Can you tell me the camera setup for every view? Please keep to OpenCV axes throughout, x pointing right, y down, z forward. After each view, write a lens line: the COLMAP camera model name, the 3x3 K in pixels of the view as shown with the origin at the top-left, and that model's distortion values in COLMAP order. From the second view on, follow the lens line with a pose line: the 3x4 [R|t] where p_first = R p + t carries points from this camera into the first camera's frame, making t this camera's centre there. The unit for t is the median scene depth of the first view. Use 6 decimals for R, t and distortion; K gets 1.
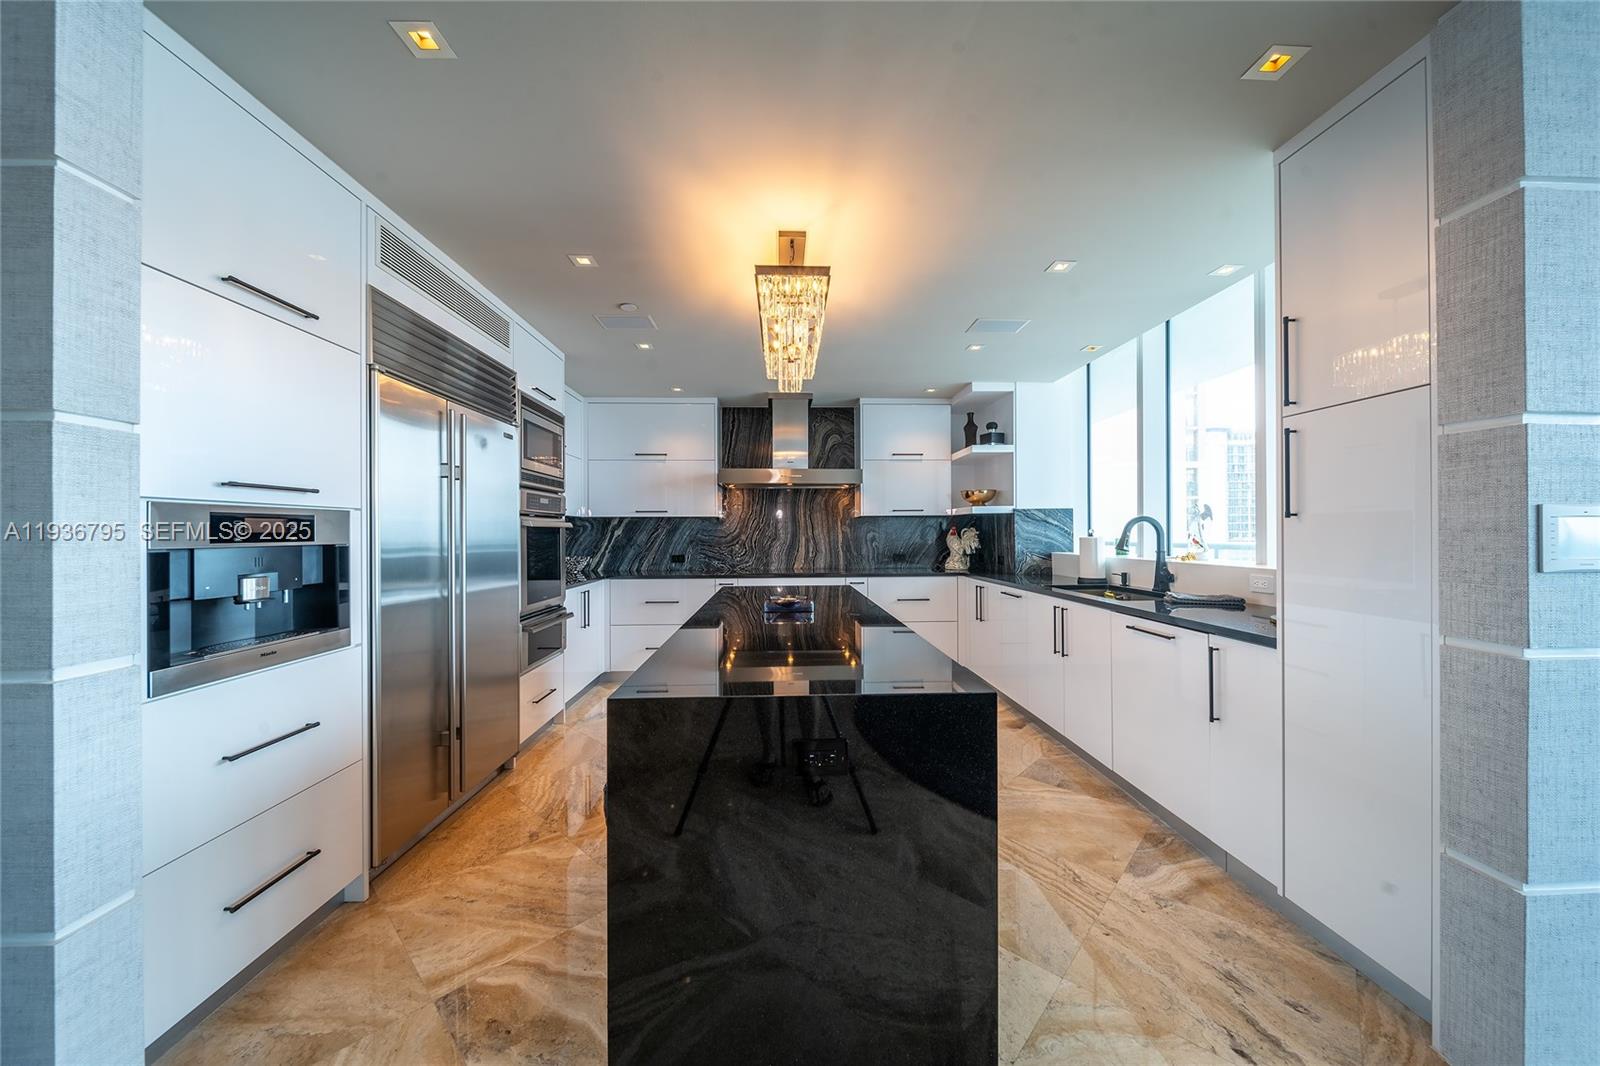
lens RADIAL K [[563.4, 0, 802.7], [0, 563.4, 529.6], [0, 0, 1]] dist [-0.002379, -0.000908]
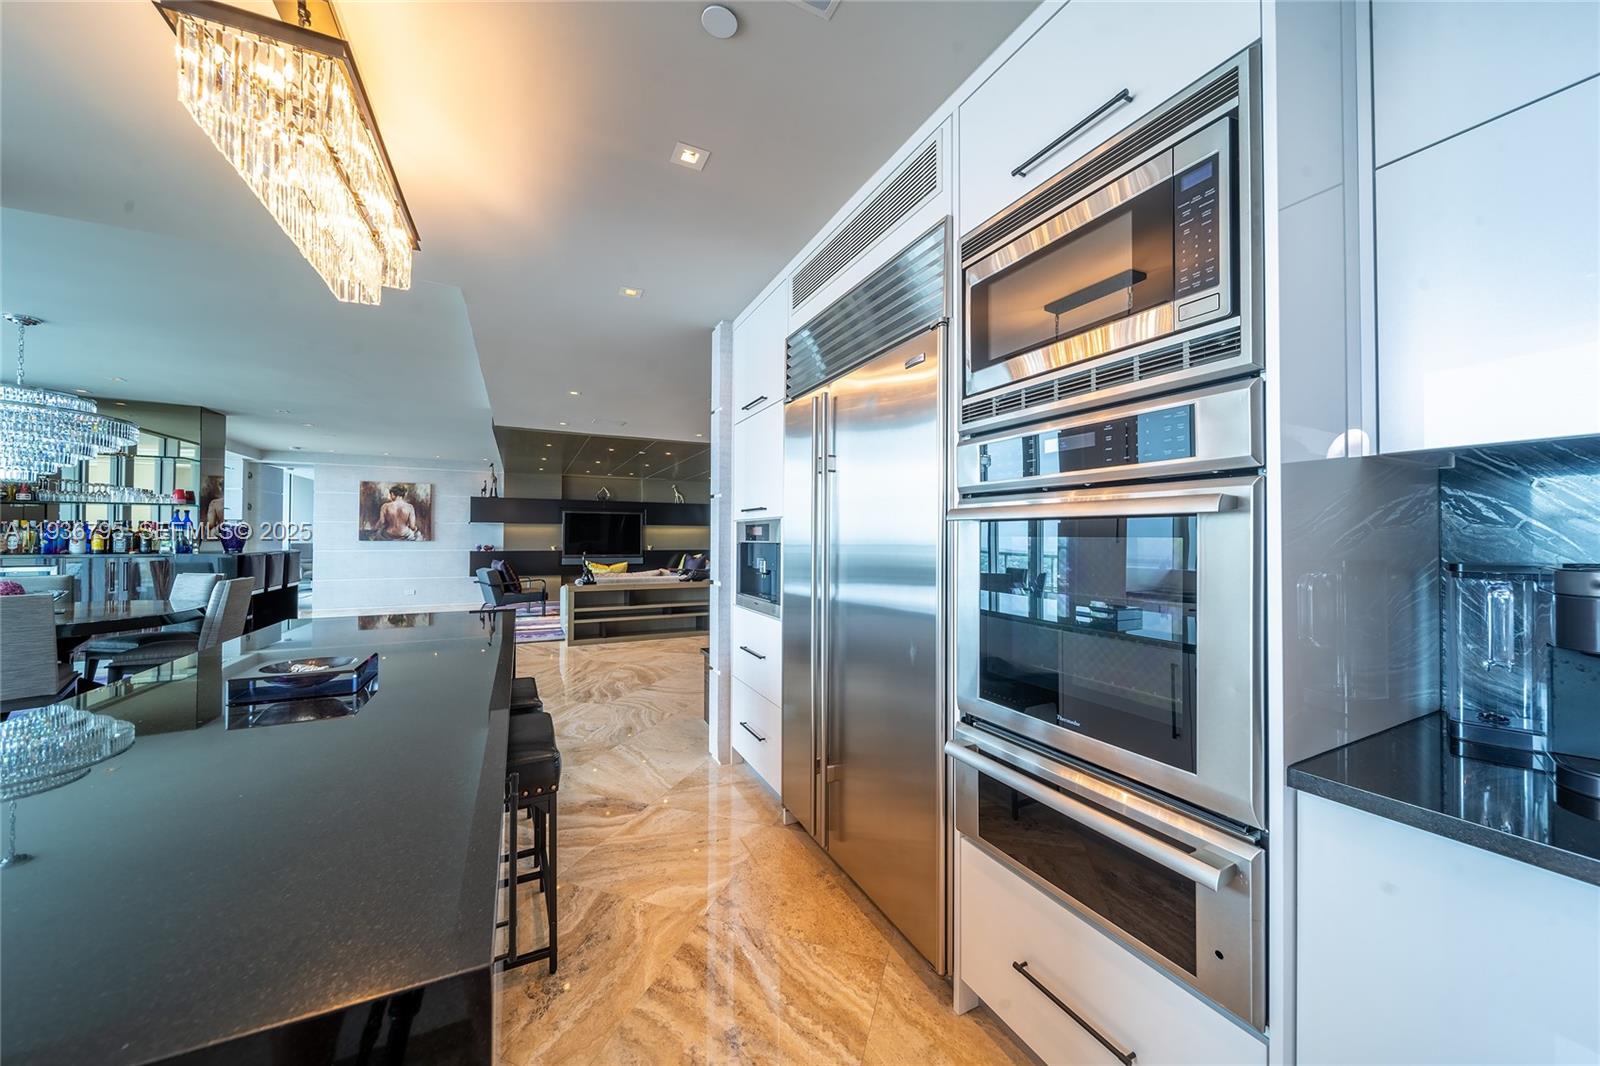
lens RADIAL K [[563.4, 0, 800.5], [0, 563.4, 533.3], [0, 0, 1]] dist [-0.002379, -0.000908]
pose [[-0.914281, 0.000103, -0.405081, -0.144543], [0.003648, 0.999962, -0.007980, 0.007048], [0.405065, -0.008774, -0.914246, 1.065072]]
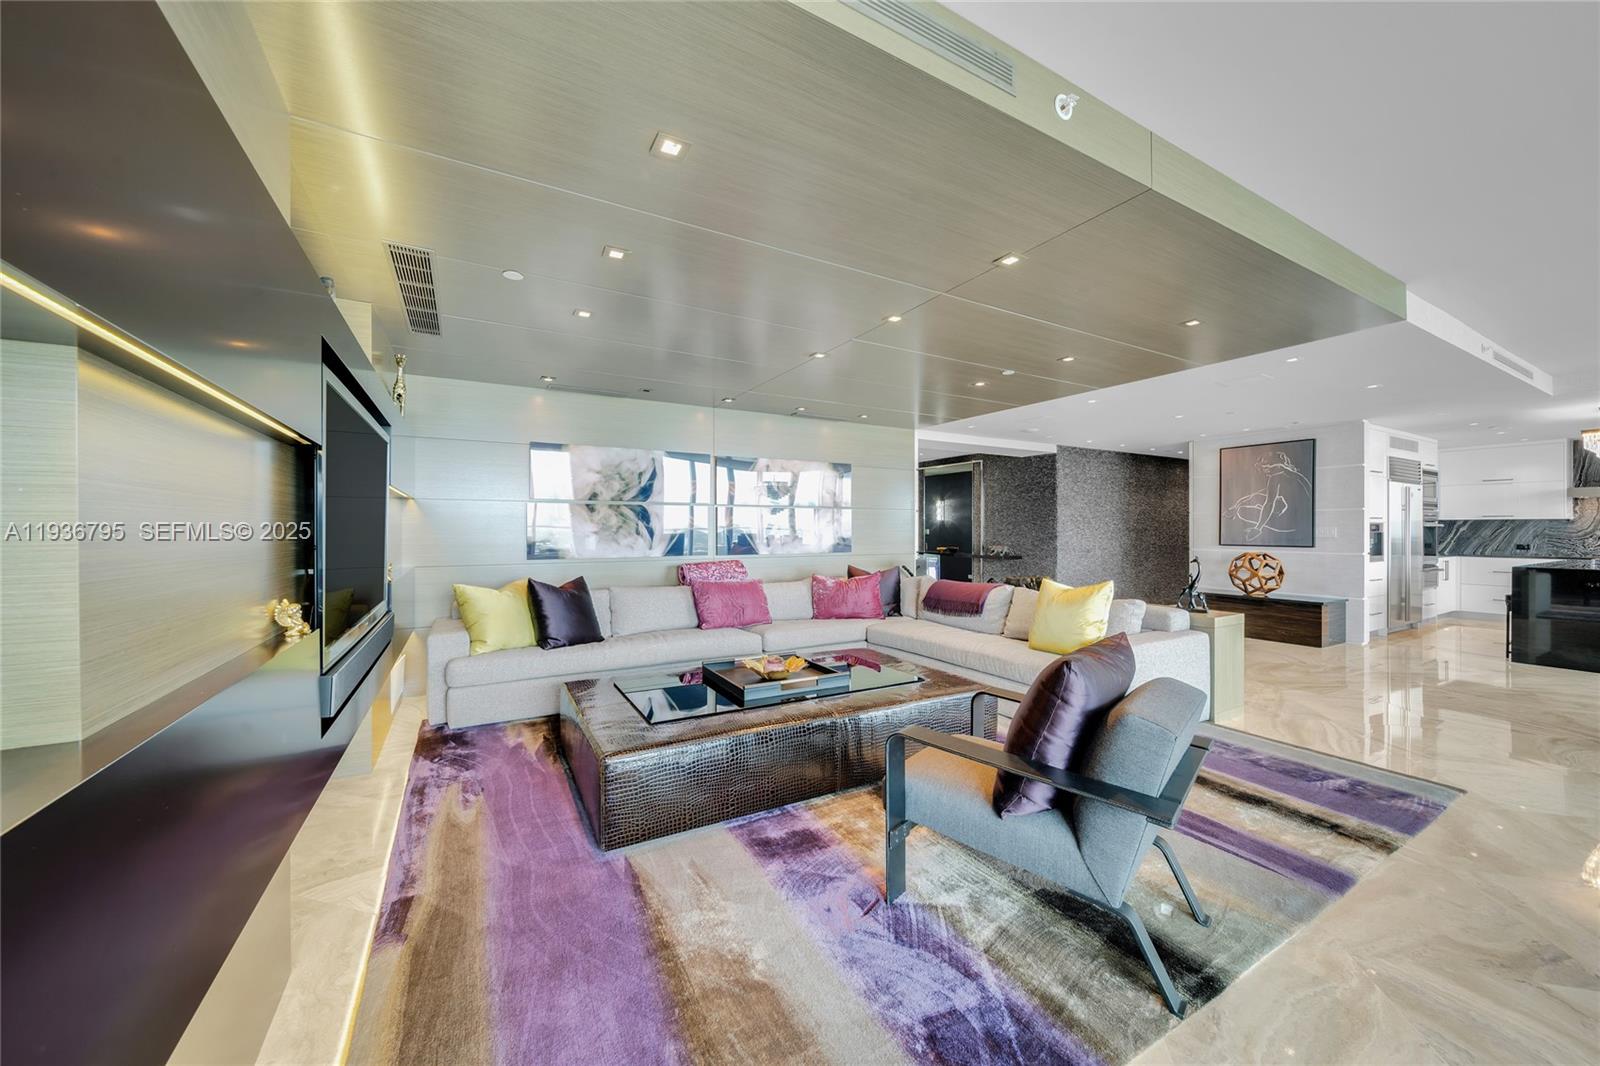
lens RADIAL K [[563.4, 0, 792.7], [0, 563.4, 529.2], [0, 0, 1]] dist [-0.002379, -0.000908]
pose [[0.441273, 0.004994, -0.897359, 0.334542], [0.001228, 0.999980, 0.006169, -0.008613], [0.897372, -0.003824, 0.441258, -1.822758]]
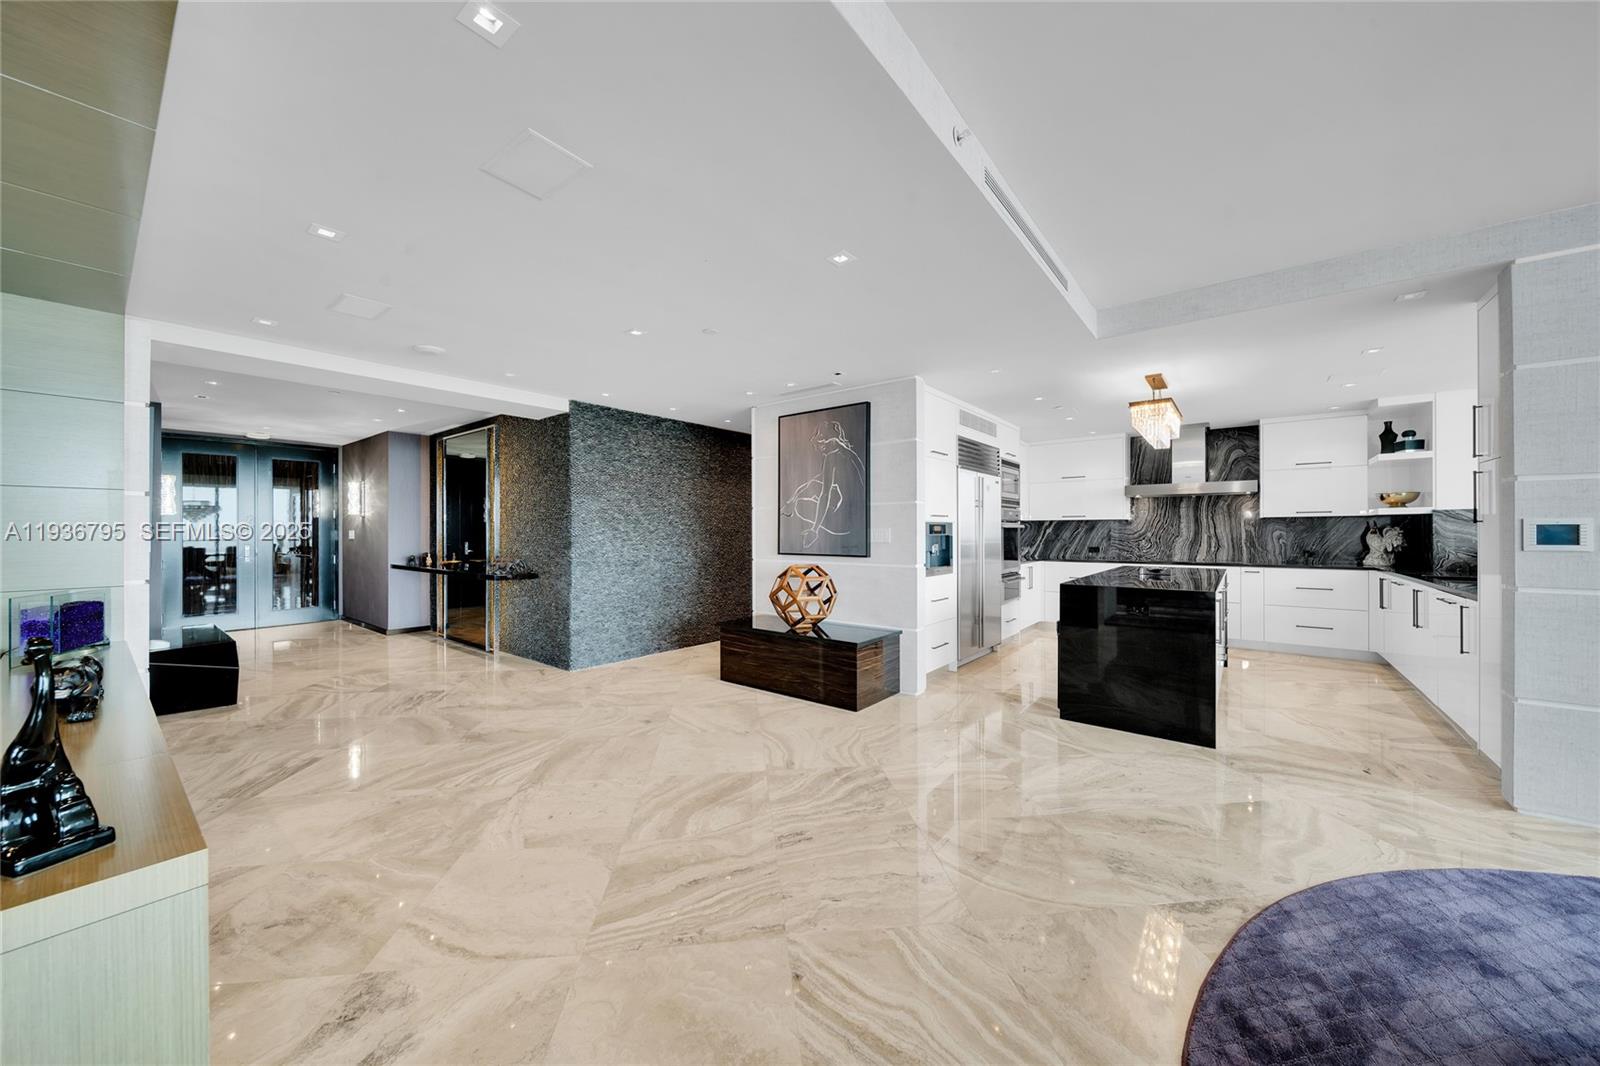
lens RADIAL K [[563.4, 0, 797.4], [0, 563.4, 528.9], [0, 0, 1]] dist [-0.002379, -0.000908]
pose [[0.754624, 0.001070, -0.656157, 0.184004], [0.000596, 0.999997, 0.002316, -0.003998], [0.656157, -0.002138, 0.754621, -0.705637]]
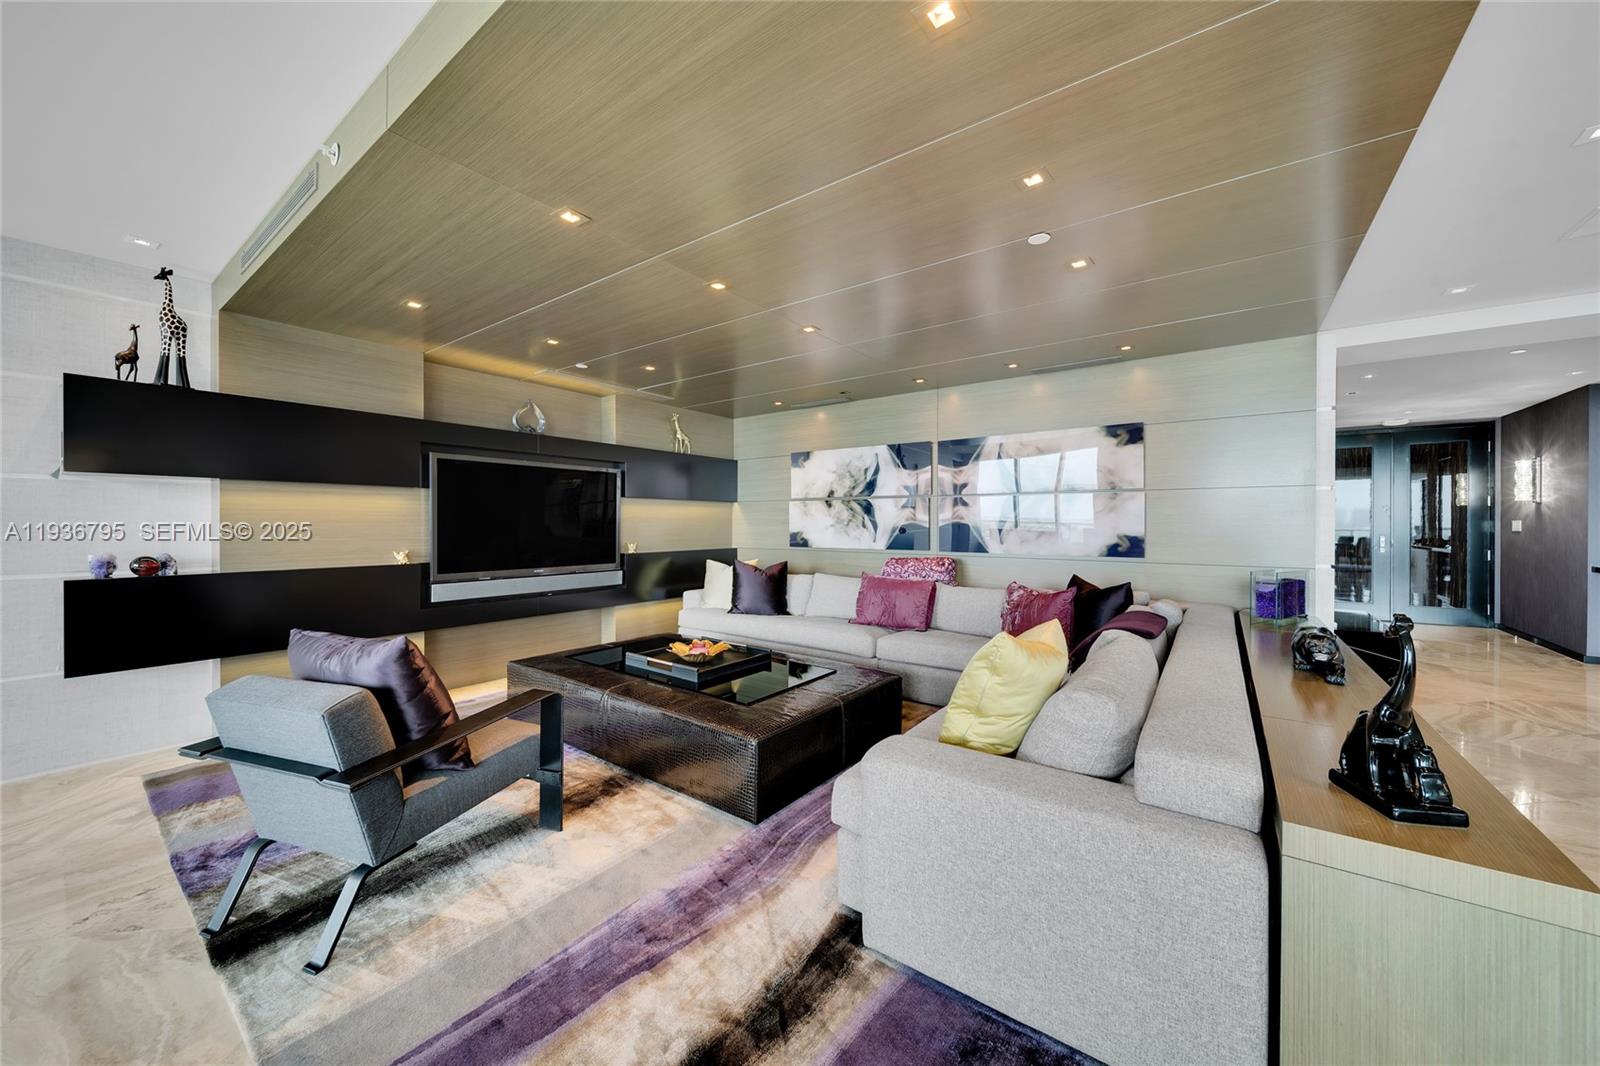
lens RADIAL K [[563.4, 0, 816.4], [0, 563.4, 526.8], [0, 0, 1]] dist [-0.002379, -0.000908]
pose [[-0.615621, 0.011479, -0.787958, 0.168757], [0.005683, 0.999933, 0.010127, -0.004735], [0.788022, 0.001757, -0.615645, -0.807686]]
